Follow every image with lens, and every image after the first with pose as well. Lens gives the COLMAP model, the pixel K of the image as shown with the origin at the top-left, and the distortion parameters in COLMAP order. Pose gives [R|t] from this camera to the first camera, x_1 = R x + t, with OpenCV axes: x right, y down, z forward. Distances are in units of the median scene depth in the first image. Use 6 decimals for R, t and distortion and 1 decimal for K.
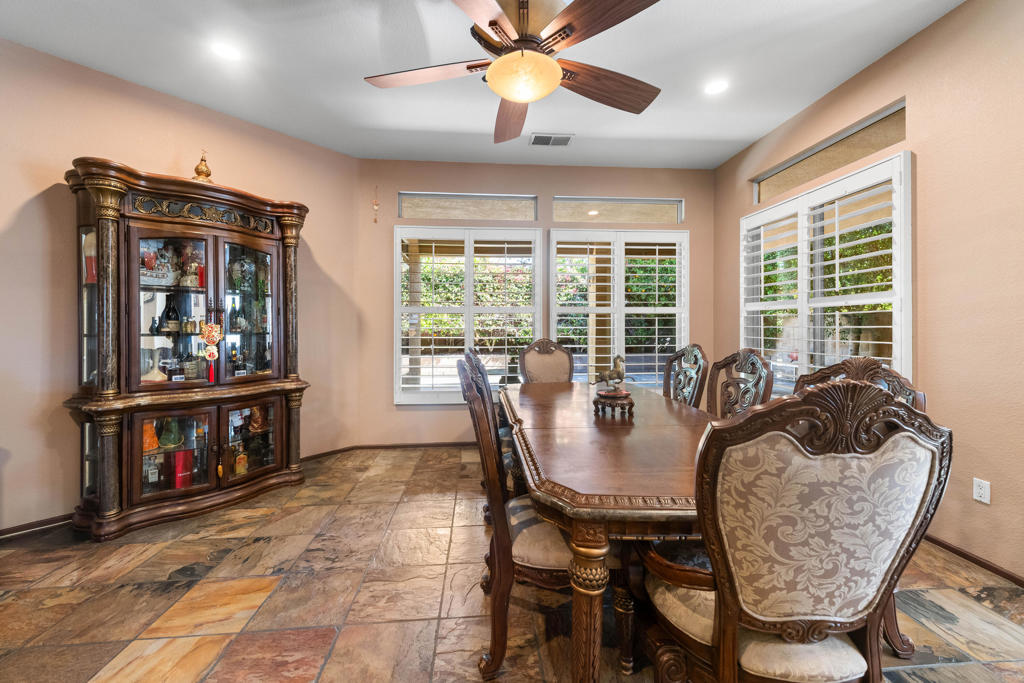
lens RADIAL K [[404.7, 0, 517.9], [0, 404.7, 327.7], [0, 0, 1]] dist [0.015441, -0.003923]
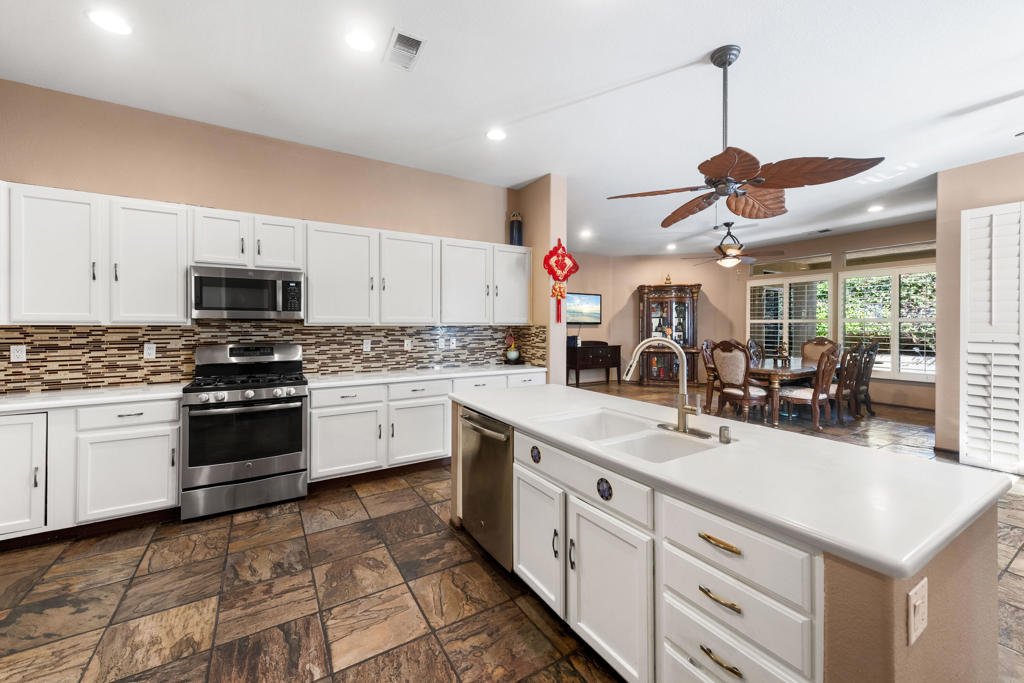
lens RADIAL K [[404.7, 0, 517.2], [0, 404.7, 326.0], [0, 0, 1]] dist [0.015441, -0.003923]
pose [[0.448179, 0.003441, -0.893937, 1.336791], [-0.004309, 0.999989, 0.001689, -0.025111], [0.893933, 0.003095, 0.448189, -1.274901]]
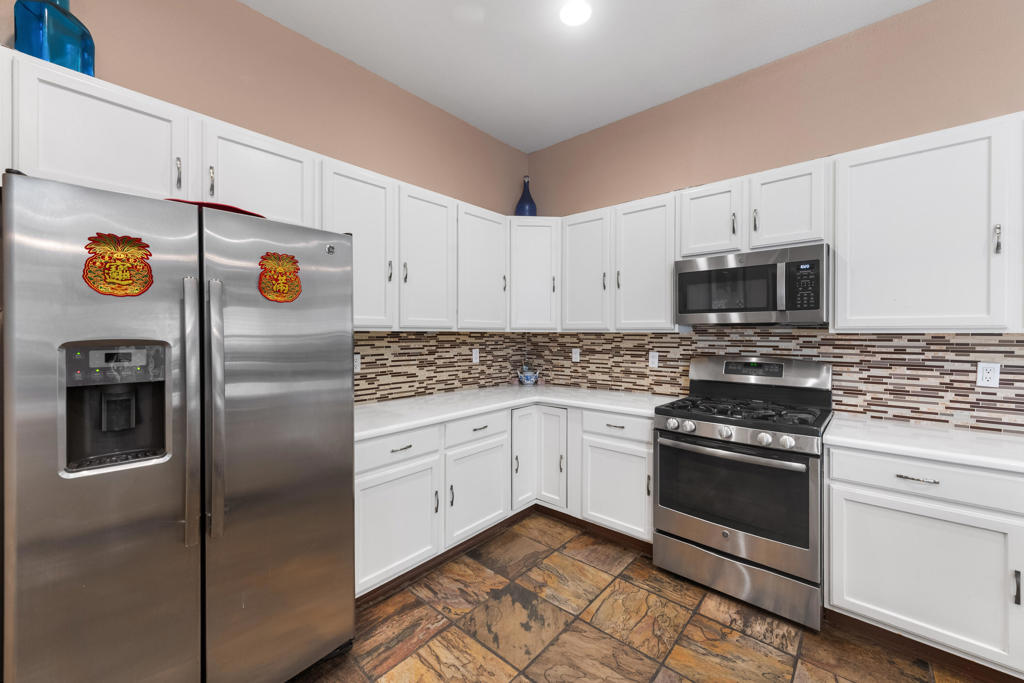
lens RADIAL K [[404.7, 0, 516.7], [0, 404.7, 332.3], [0, 0, 1]] dist [0.015441, -0.003923]
pose [[-0.725684, 0.002881, -0.688022, 0.930182], [-0.000802, 0.999987, 0.005034, -0.025649], [0.688028, 0.004205, -0.725672, -1.168937]]
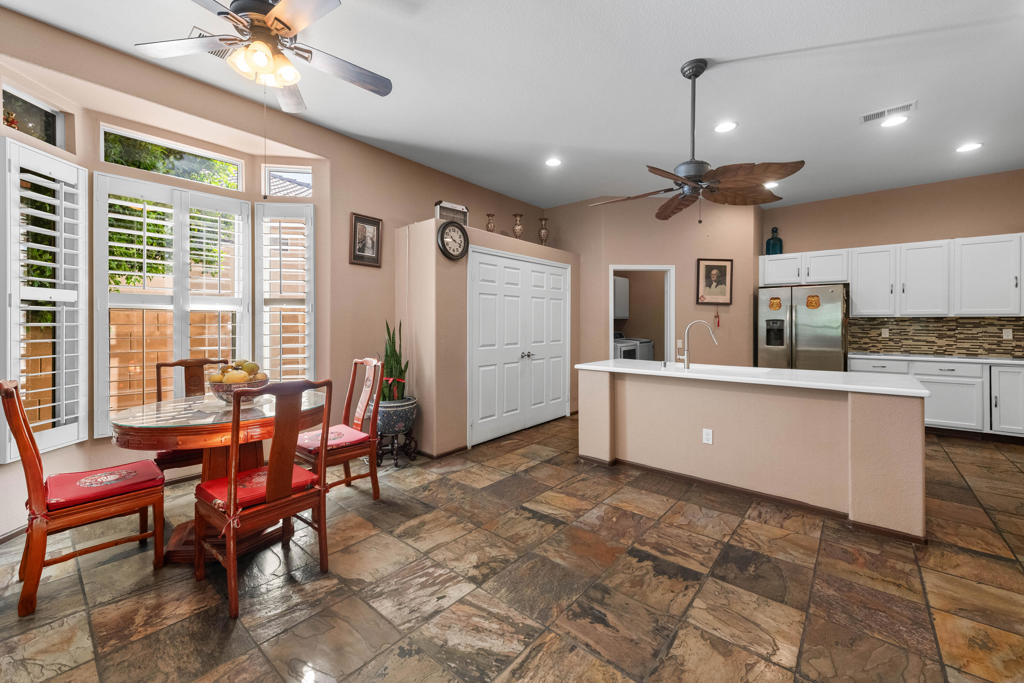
lens RADIAL K [[404.7, 0, 513.4], [0, 404.7, 325.0], [0, 0, 1]] dist [0.015441, -0.003923]
pose [[-0.697348, 0.001172, 0.716731, 0.487313], [0.003176, 0.999994, 0.001455, -0.000252], [-0.716725, 0.003291, -0.697348, 0.263369]]
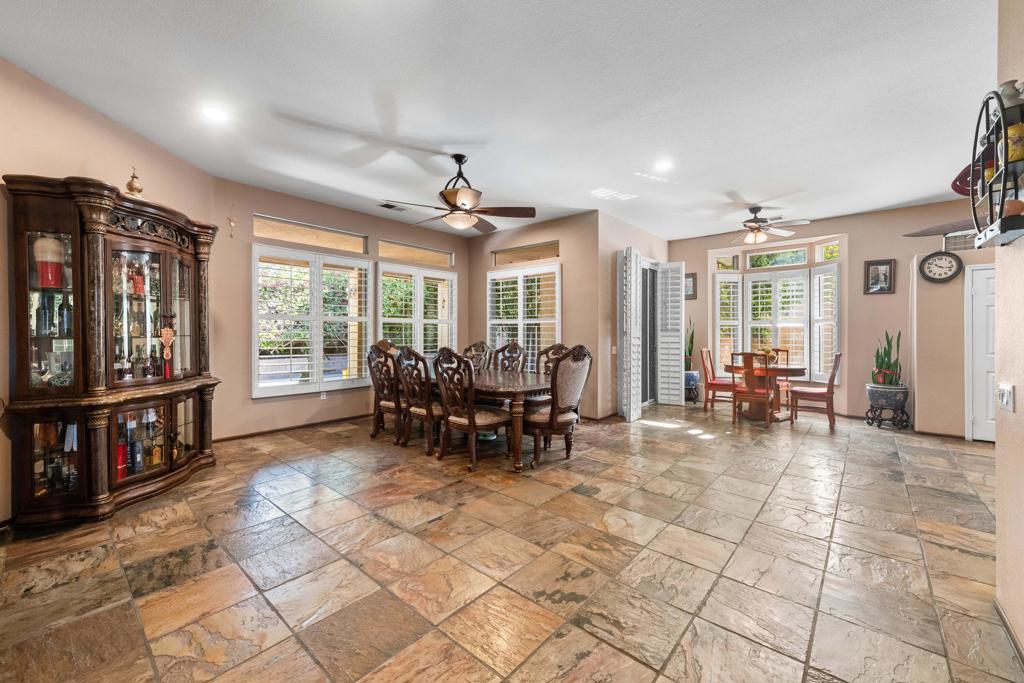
lens RADIAL K [[404.7, 0, 515.3], [0, 404.7, 333.0], [0, 0, 1]] dist [0.015441, -0.003923]
pose [[0.720280, 0.003141, 0.693676, -0.729292], [-0.002601, 0.999995, -0.001827, 0.003419], [-0.693678, -0.000489, 0.720285, -0.447720]]
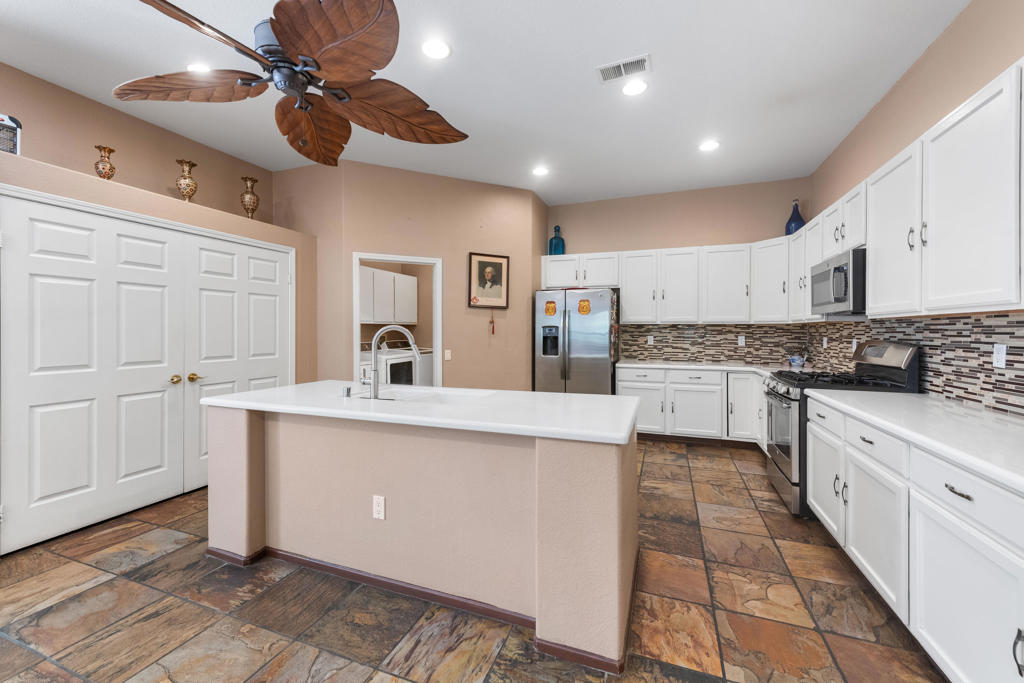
lens RADIAL K [[404.7, 0, 515.4], [0, 404.7, 329.5], [0, 0, 1]] dist [0.015441, -0.003923]
pose [[-0.898926, 0.002254, 0.438095, 0.403053], [0.001008, 0.999995, -0.003078, 0.000808], [-0.438100, -0.002325, -0.898923, -0.281167]]
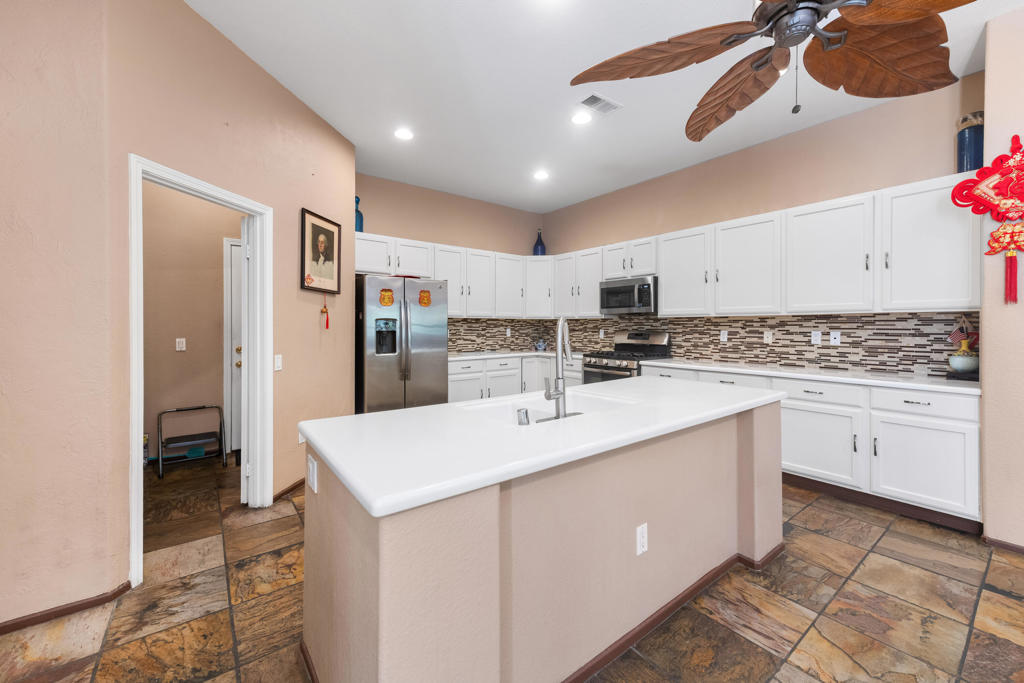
lens RADIAL K [[404.7, 0, 516.8], [0, 404.7, 325.2], [0, 0, 1]] dist [0.015441, -0.003923]
pose [[-0.843457, 0.001414, -0.537195, 1.265274], [0.000047, 0.999997, 0.002558, 0.000909], [0.537197, 0.002133, -0.843454, -0.402689]]
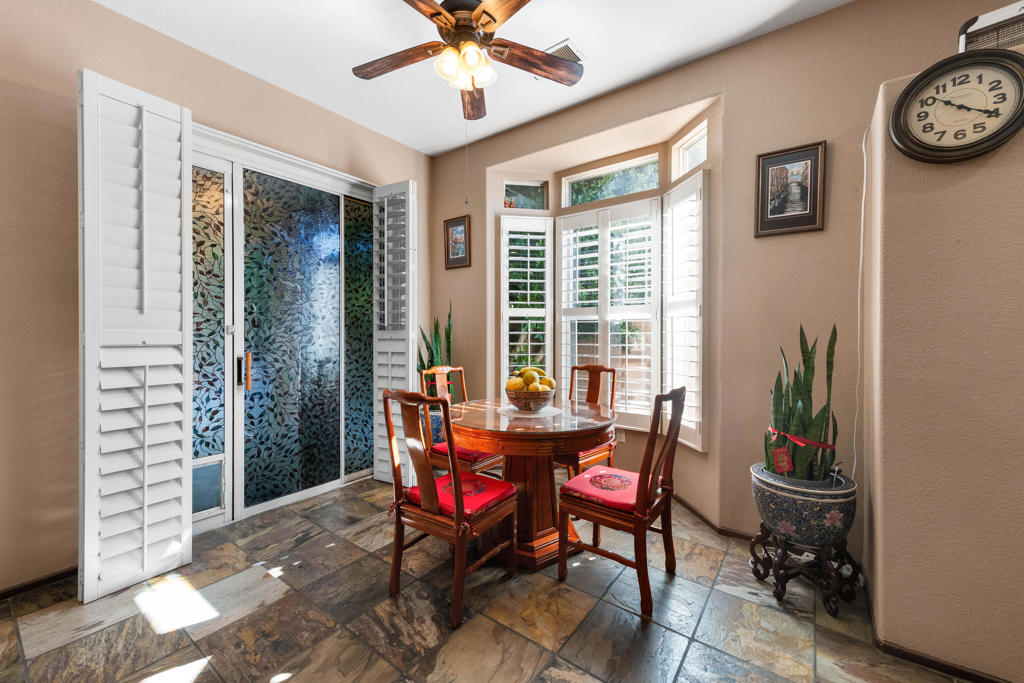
lens RADIAL K [[404.7, 0, 516.9], [0, 404.7, 336.5], [0, 0, 1]] dist [0.015441, -0.003923]
pose [[0.662725, -0.003367, 0.748855, 0.805276], [-0.001189, 0.999984, 0.005549, 0.000289], [-0.748862, -0.004568, 0.662711, -0.381386]]
